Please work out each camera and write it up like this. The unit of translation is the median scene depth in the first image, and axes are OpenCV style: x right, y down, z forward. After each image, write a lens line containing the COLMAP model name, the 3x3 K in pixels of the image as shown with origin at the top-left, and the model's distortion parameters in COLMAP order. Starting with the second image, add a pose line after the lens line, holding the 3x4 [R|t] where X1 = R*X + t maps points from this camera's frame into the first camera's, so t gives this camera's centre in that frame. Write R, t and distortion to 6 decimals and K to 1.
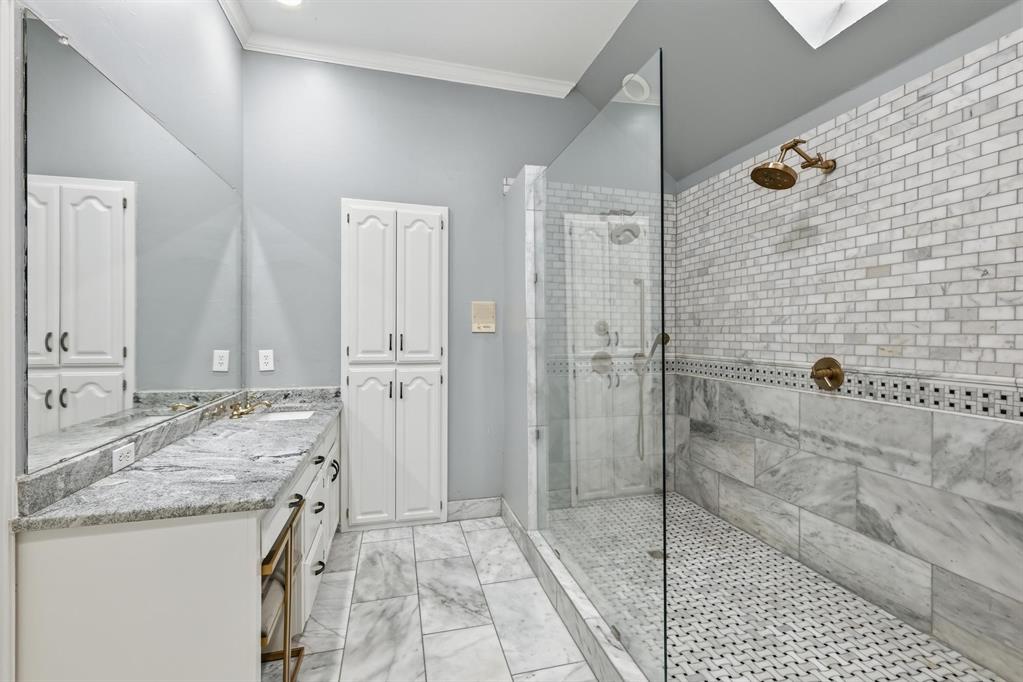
lens RADIAL K [[446.8, 0, 511.7], [0, 446.8, 333.1], [0, 0, 1]] dist [0.000466, 0.000590]
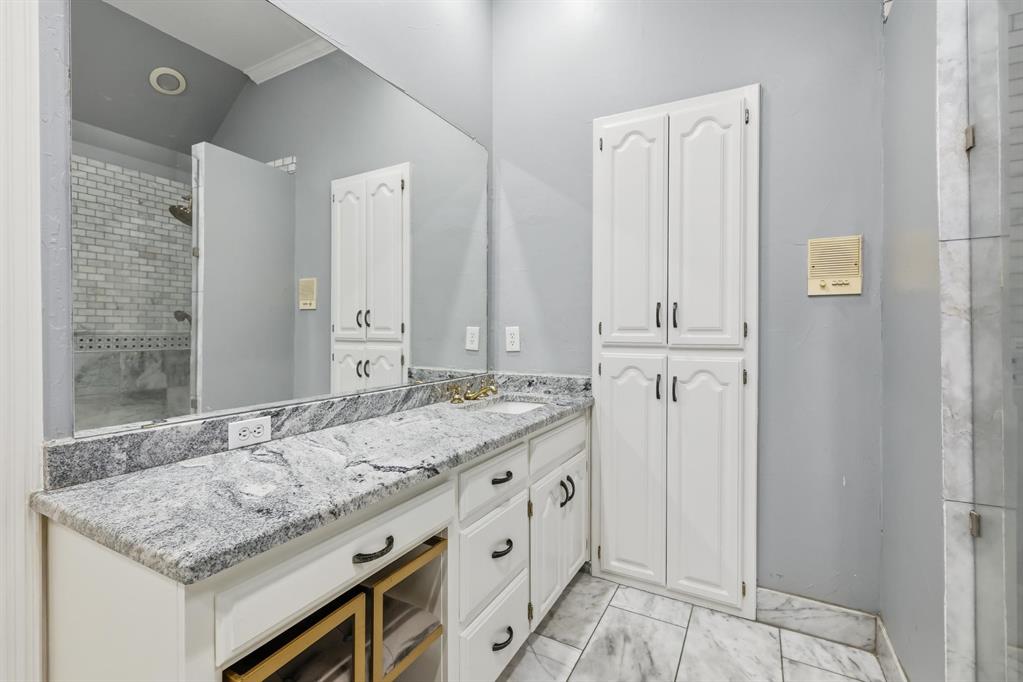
lens RADIAL K [[446.8, 0, 511.7], [0, 446.8, 333.1], [0, 0, 1]] dist [0.000466, 0.000590]
pose [[0.726642, 0.000504, -0.687016, 0.028150], [-0.000030, 1.000000, 0.000702, 0.049211], [0.687016, -0.000490, 0.726642, 0.387153]]
